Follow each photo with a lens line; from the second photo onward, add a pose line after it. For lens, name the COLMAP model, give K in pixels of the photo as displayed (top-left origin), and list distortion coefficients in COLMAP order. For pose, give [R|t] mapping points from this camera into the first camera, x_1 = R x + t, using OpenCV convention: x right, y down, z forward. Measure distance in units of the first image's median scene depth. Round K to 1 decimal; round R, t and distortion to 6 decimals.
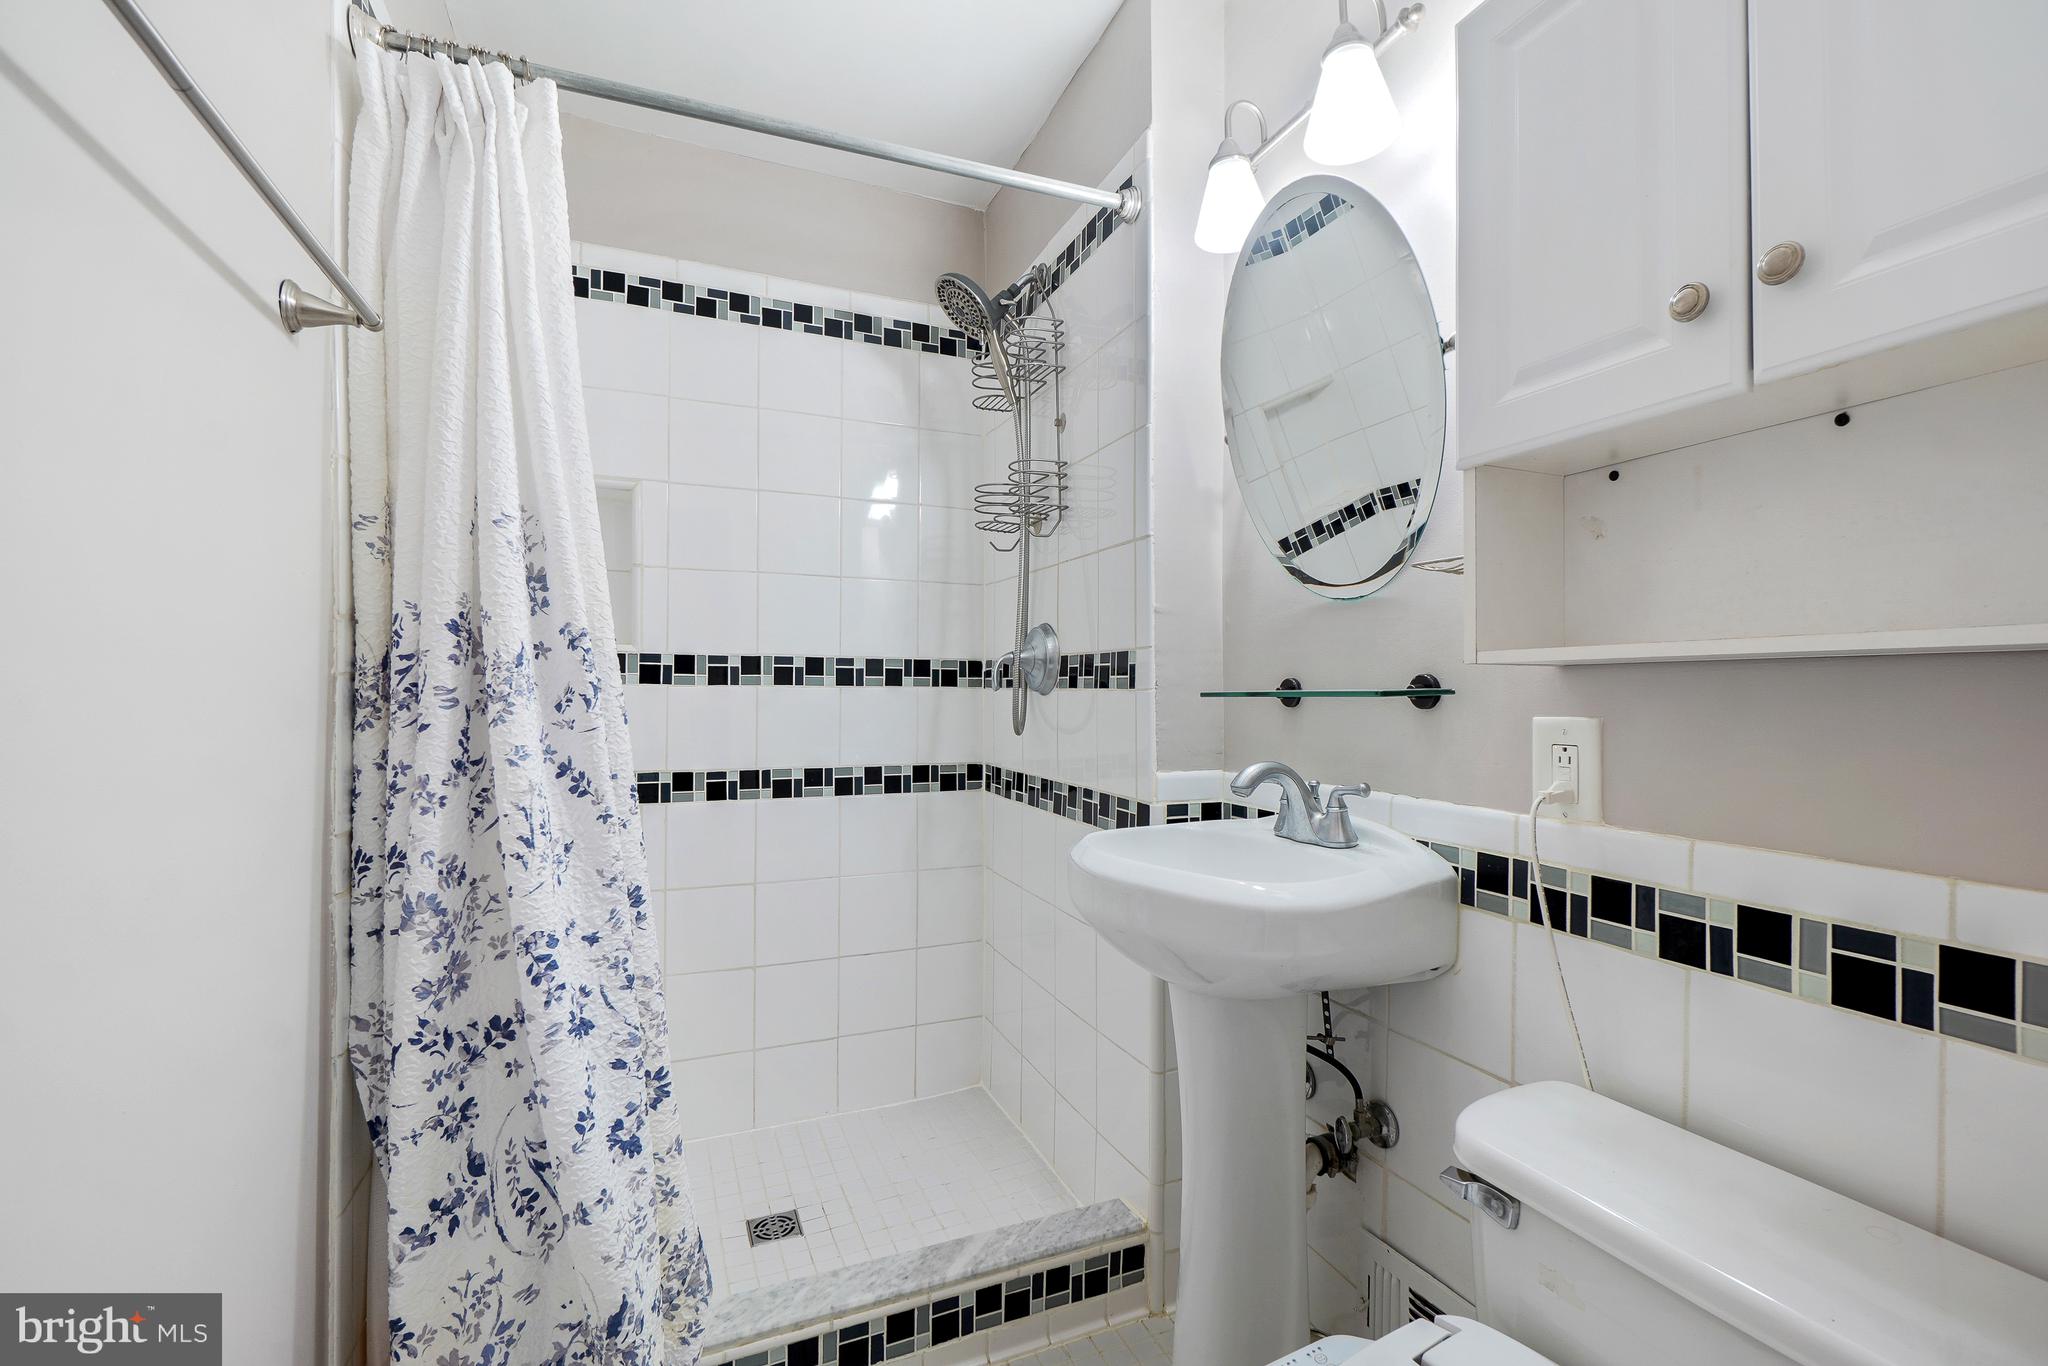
lens RADIAL K [[873.4, 0, 1024.0], [0, 873.4, 683.0], [0, 0, 1]] dist [-0.001258, -0.000949]
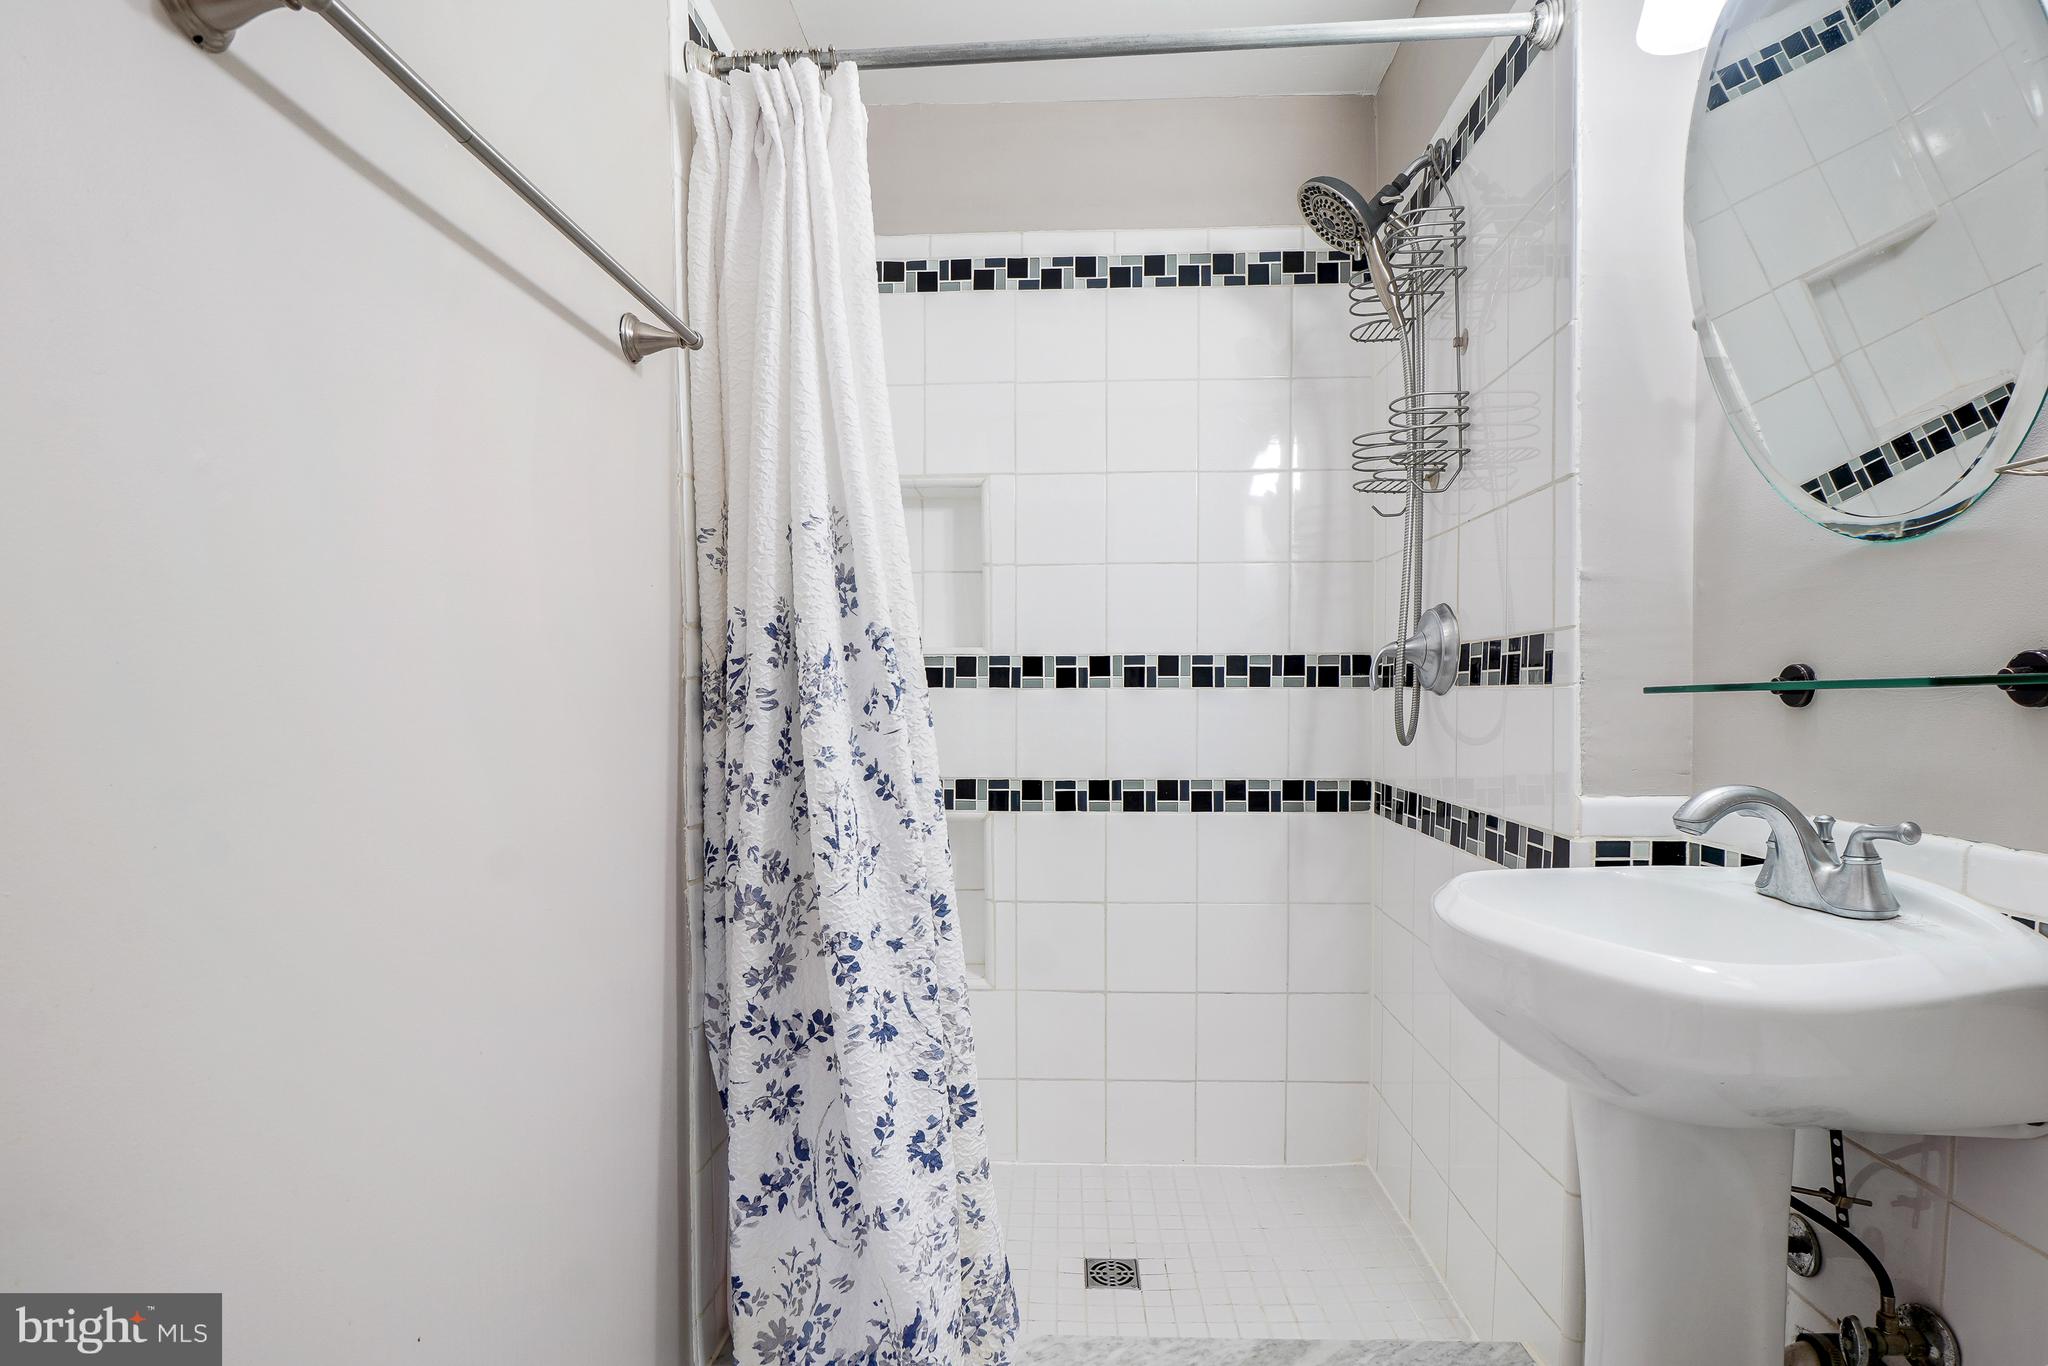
lens RADIAL K [[971.9, 0, 1028.6], [0, 971.9, 727.2], [0, 0, 1]] dist [-0.002158, -0.006882]
pose [[0.907064, 0.004672, -0.420968, 0.093300], [0.012099, 0.999236, 0.037160, 0.009592], [0.420820, -0.038800, 0.906314, 0.078449]]
